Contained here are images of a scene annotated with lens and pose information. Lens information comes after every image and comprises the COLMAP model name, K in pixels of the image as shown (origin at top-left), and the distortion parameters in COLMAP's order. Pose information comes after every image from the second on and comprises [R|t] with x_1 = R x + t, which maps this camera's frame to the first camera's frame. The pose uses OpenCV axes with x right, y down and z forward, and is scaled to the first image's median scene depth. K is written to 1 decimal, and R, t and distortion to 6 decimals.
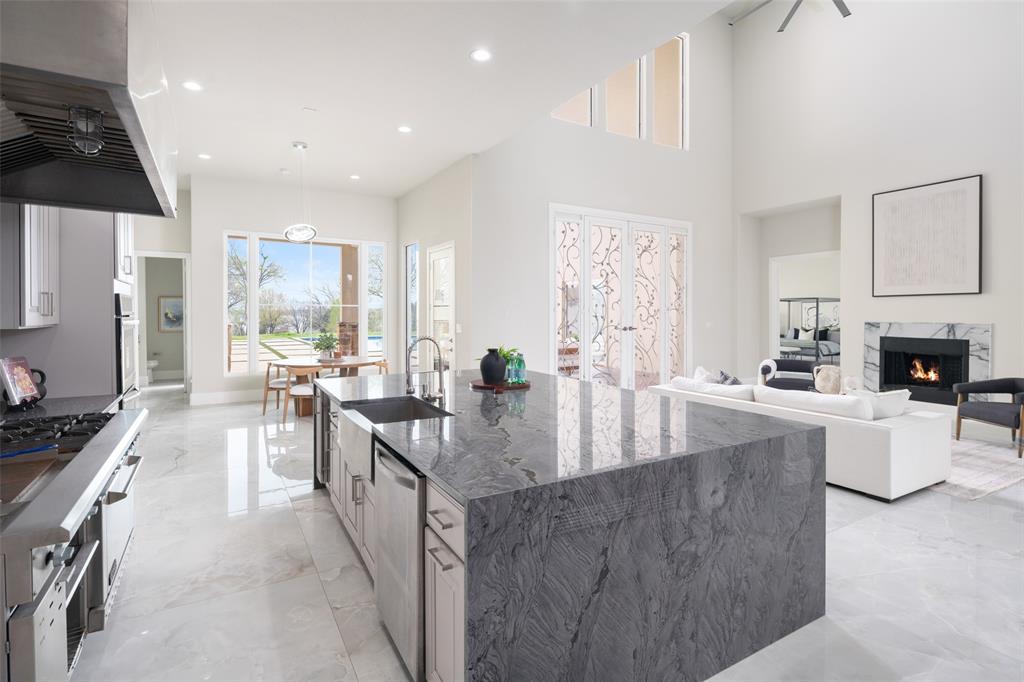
lens RADIAL K [[506.6, 0, 502.8], [0, 506.6, 318.4], [0, 0, 1]] dist [0.005810, 0.000238]
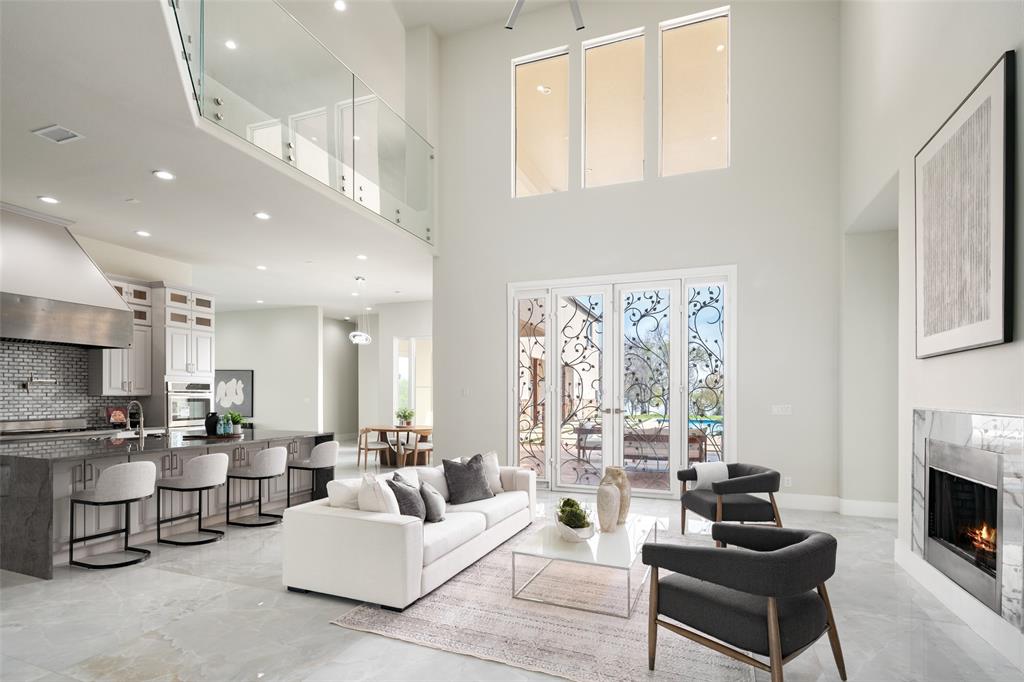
lens RADIAL K [[506.6, 0, 500.3], [0, 506.6, 394.7], [0, 0, 1]] dist [0.005810, 0.000238]
pose [[0.612209, 0.001669, -0.790694, 0.895598], [-0.012485, 0.999894, -0.007556, 0.001953], [0.790597, 0.014498, 0.612165, 0.374458]]
